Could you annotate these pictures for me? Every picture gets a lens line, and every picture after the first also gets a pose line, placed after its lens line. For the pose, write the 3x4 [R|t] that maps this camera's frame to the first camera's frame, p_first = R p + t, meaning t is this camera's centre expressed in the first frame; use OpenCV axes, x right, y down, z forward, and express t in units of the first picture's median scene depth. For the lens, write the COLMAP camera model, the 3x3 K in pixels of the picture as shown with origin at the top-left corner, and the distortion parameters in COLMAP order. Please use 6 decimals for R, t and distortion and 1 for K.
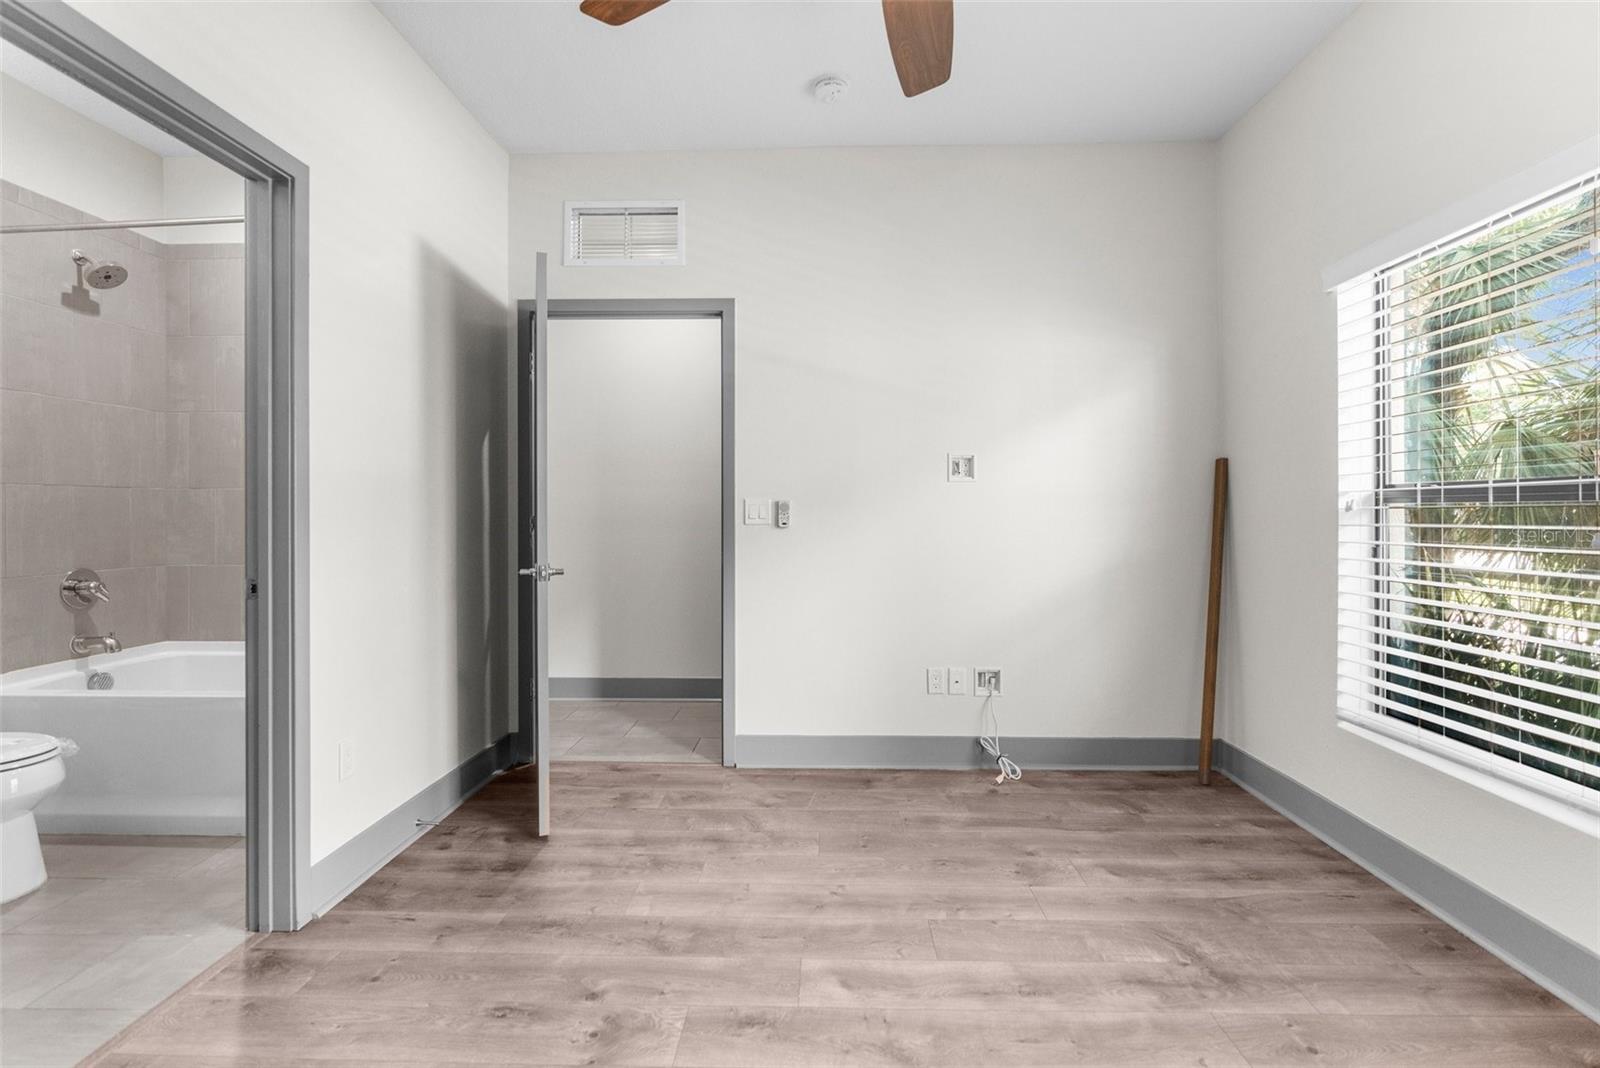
lens RADIAL K [[748.9, 0, 808.6], [0, 748.9, 525.9], [0, 0, 1]] dist [-0.002922, -0.000176]
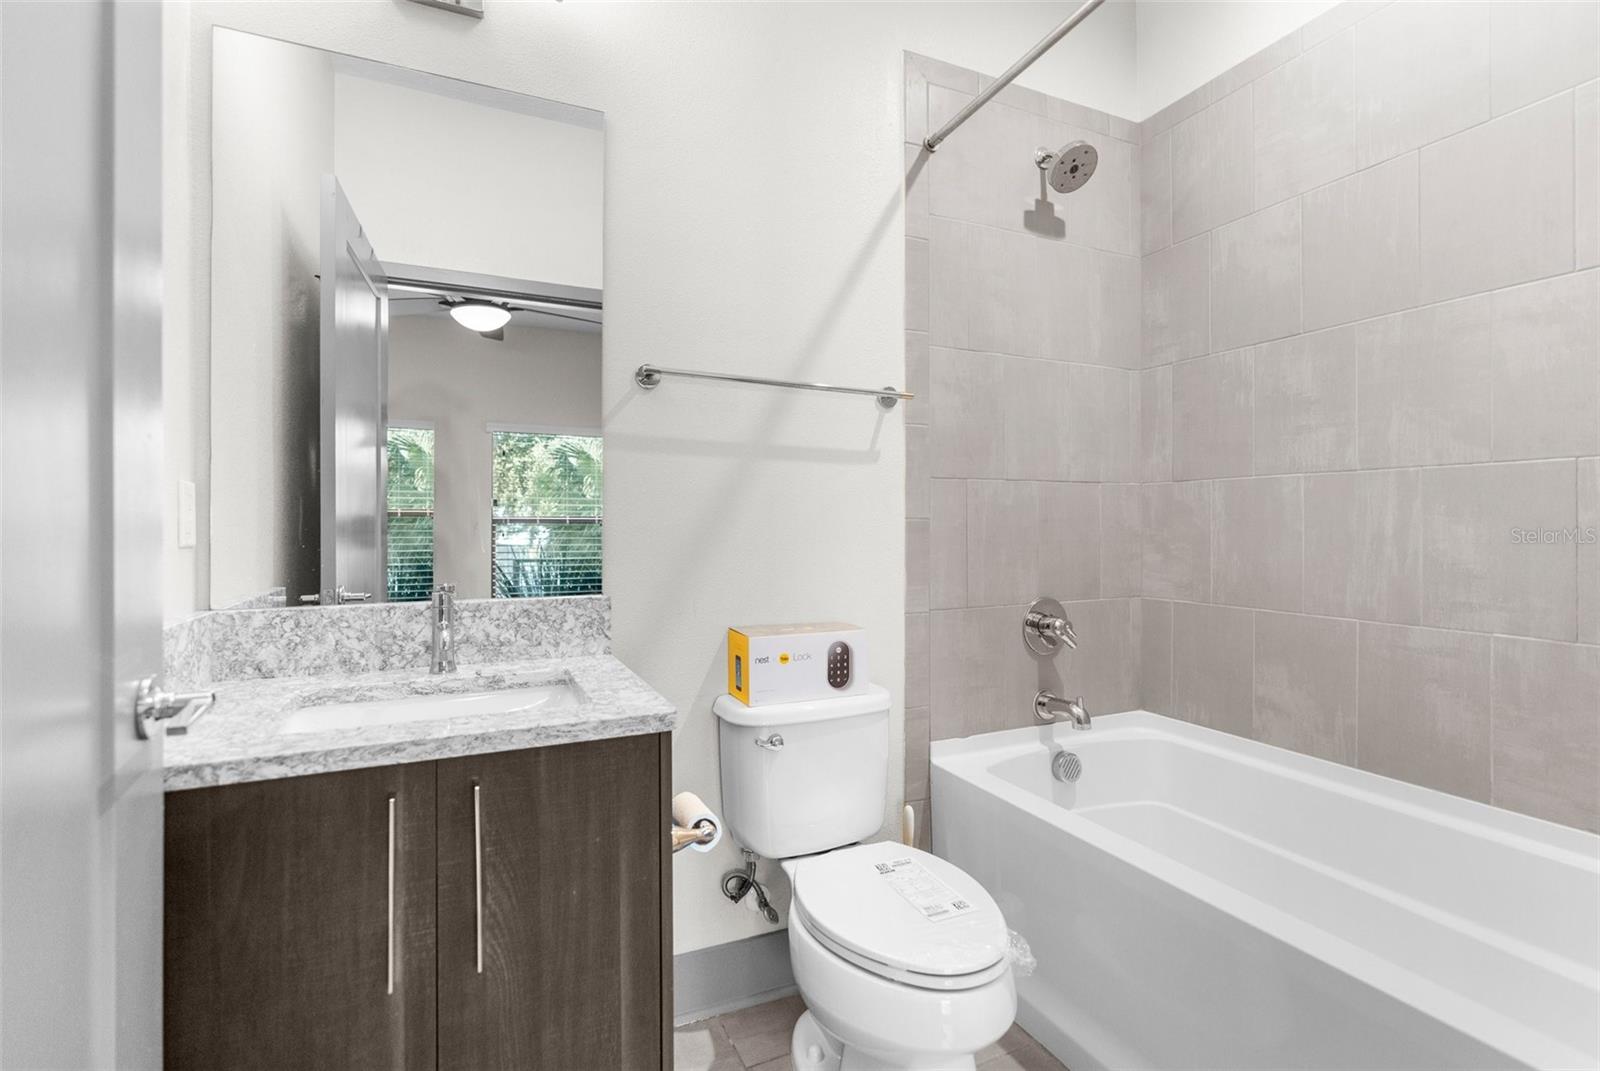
lens RADIAL K [[754.5, 0, 802.7], [0, 754.5, 510.0], [0, 0, 1]] dist [-0.004632, 0.000530]
pose [[0.459982, -0.014092, -0.887817, -0.446050], [-0.006579, 0.999793, -0.019277, -0.011936], [0.887904, 0.014708, 0.459794, 0.467624]]
